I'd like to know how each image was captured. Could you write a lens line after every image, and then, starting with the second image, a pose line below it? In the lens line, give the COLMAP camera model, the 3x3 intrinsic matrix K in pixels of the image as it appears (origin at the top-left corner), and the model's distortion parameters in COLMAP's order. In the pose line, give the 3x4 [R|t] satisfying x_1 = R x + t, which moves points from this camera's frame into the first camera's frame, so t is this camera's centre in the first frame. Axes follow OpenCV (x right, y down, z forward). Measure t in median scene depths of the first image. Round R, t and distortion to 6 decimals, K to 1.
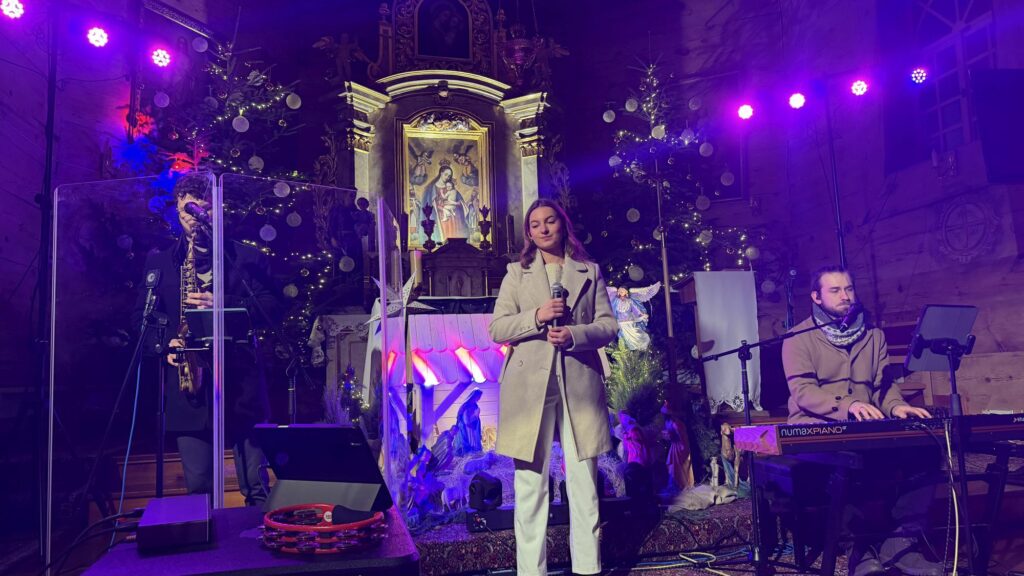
lens RADIAL K [[714.3, 0, 511.0], [0, 714.3, 291.4], [0, 0, 1]] dist [0.140239, -0.222648]
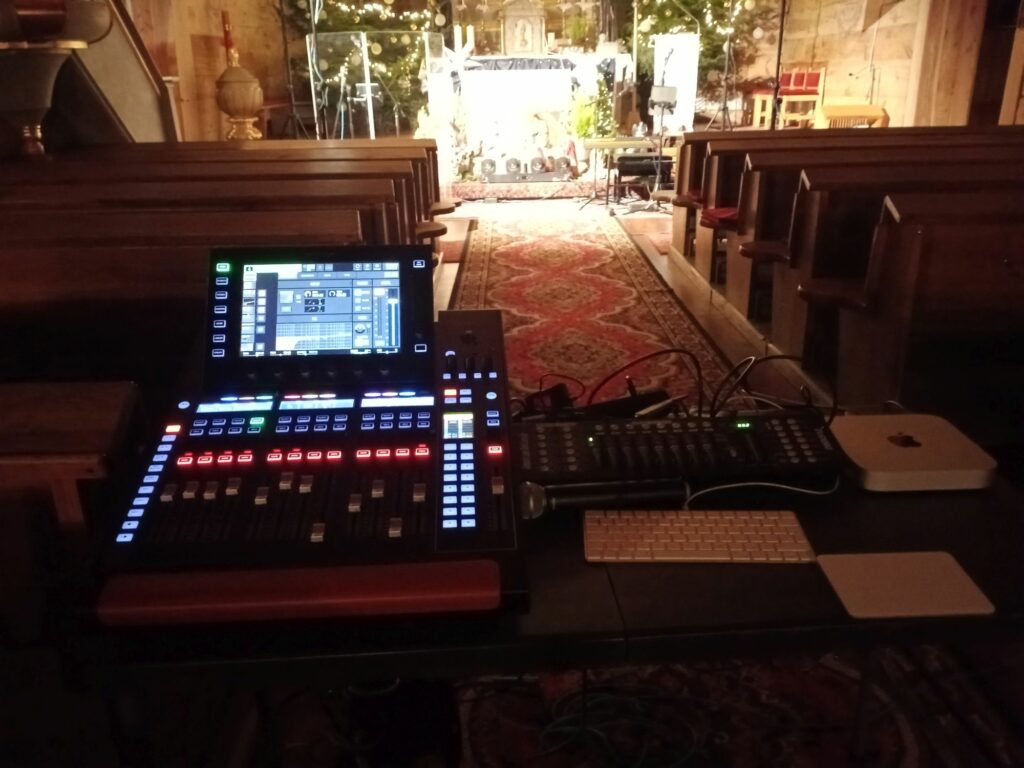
lens RADIAL K [[829.3, 0, 512.0], [0, 829.3, 384.0], [0, 0, 1]] dist [0.081517, -0.168612]
pose [[0.977784, 0.089446, -0.189571, 0.286888], [0.006511, 0.890987, 0.453982, -0.141065], [0.209512, -0.445131, 0.870611, -0.743564]]
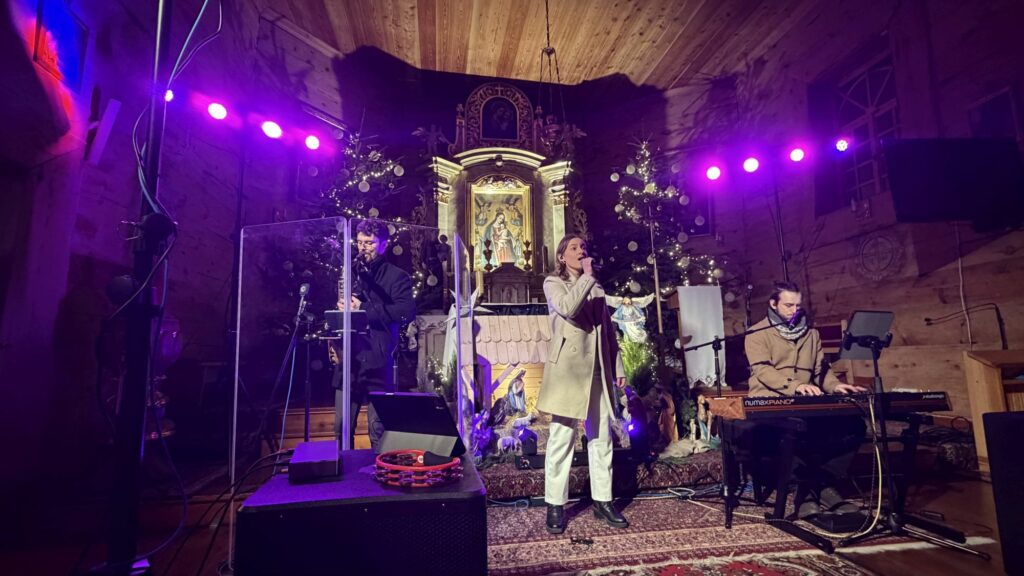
lens RADIAL K [[496.0, 0, 507.2], [0, 496.0, 290.6], [0, 0, 1]] dist [0.000651, -0.000461]
pose [[0.997296, 0.003005, -0.073428, -0.003452], [-0.004408, 0.999811, -0.018950, 0.000542], [0.073357, 0.019223, 0.997120, 0.011713]]
